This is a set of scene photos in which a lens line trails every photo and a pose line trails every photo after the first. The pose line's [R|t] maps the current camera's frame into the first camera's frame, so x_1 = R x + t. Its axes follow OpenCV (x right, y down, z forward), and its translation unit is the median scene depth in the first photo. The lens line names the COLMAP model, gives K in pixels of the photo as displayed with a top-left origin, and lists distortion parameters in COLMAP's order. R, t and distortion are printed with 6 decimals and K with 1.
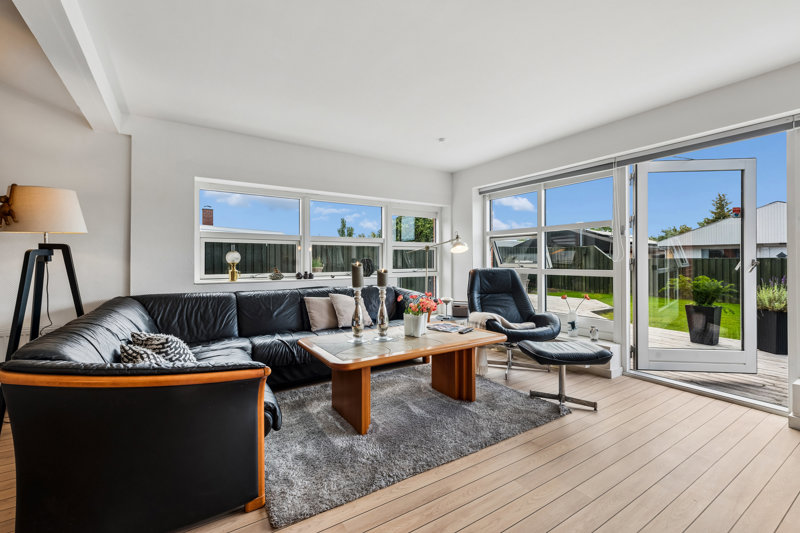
lens RADIAL K [[346.9, 0, 401.0], [0, 346.9, 259.1], [0, 0, 1]] dist [0.008223, -0.000417]
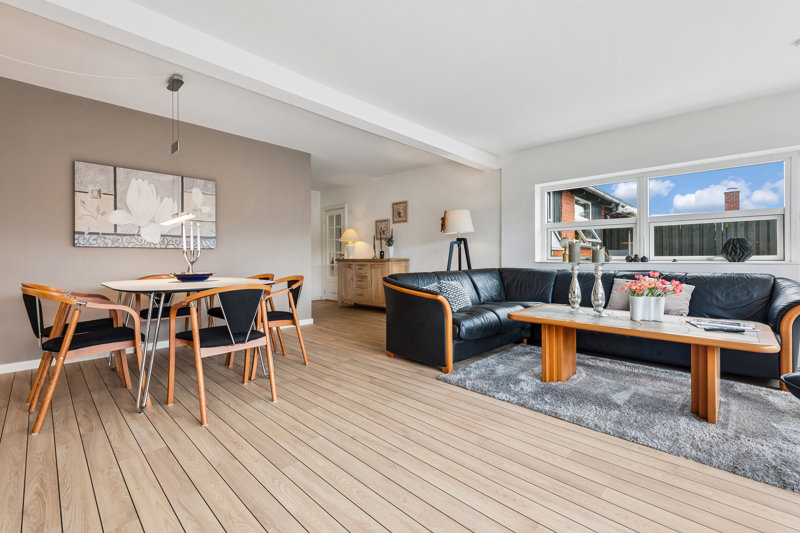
lens RADIAL K [[346.9, 0, 401.0], [0, 346.9, 259.1], [0, 0, 1]] dist [0.008223, -0.000417]
pose [[0.232049, 0.004693, -0.972693, 0.614238], [0.010552, 0.999917, 0.007342, 0.041036], [0.972647, -0.011968, 0.231981, 0.157187]]
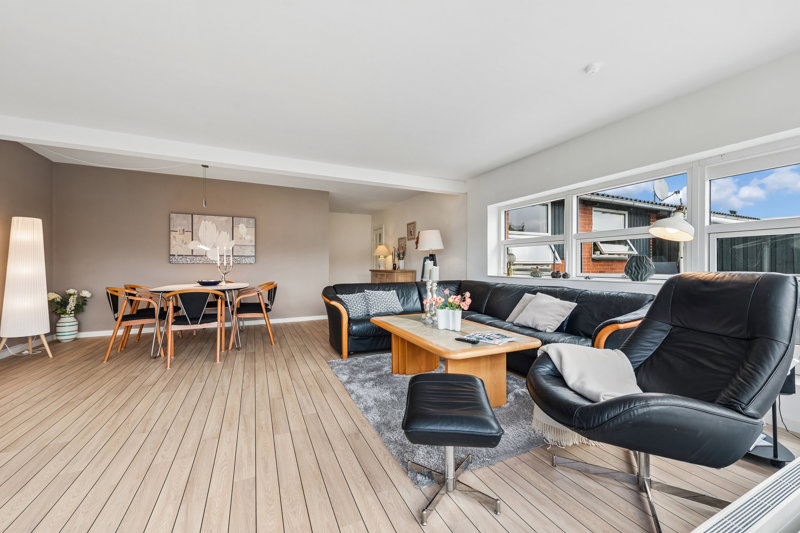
lens RADIAL K [[313.7, 0, 404.9], [0, 313.7, 270.4], [0, 0, 1]] dist [0.006335, -0.000243]
pose [[-0.125158, 0.018673, -0.991961, 0.805815], [0.007497, 0.999812, 0.017875, 0.018019], [0.992108, -0.005200, -0.125275, 0.795615]]
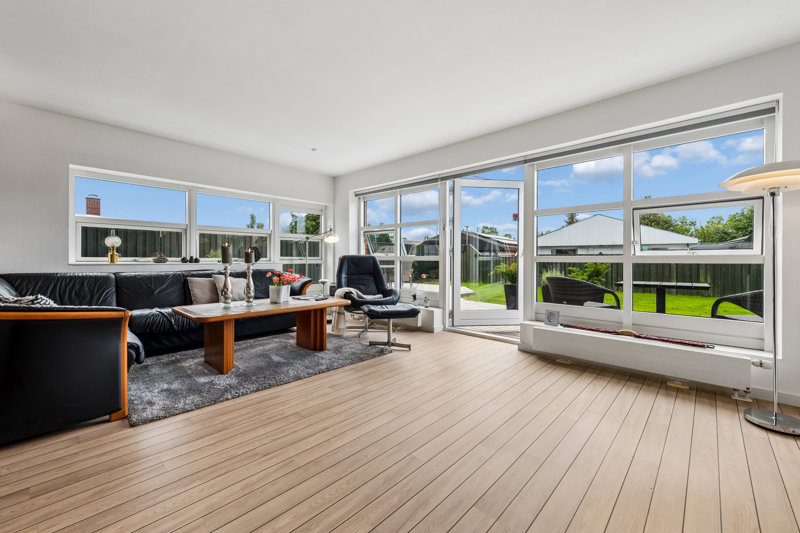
lens RADIAL K [[323.8, 0, 398.5], [0, 323.8, 259.1], [0, 0, 1]] dist [0.009937, -0.000474]
pose [[0.970995, 0.005108, 0.239044, 0.148199], [-0.006751, 0.999959, 0.006057, 0.039760], [-0.239003, -0.007495, 0.970990, -0.215775]]
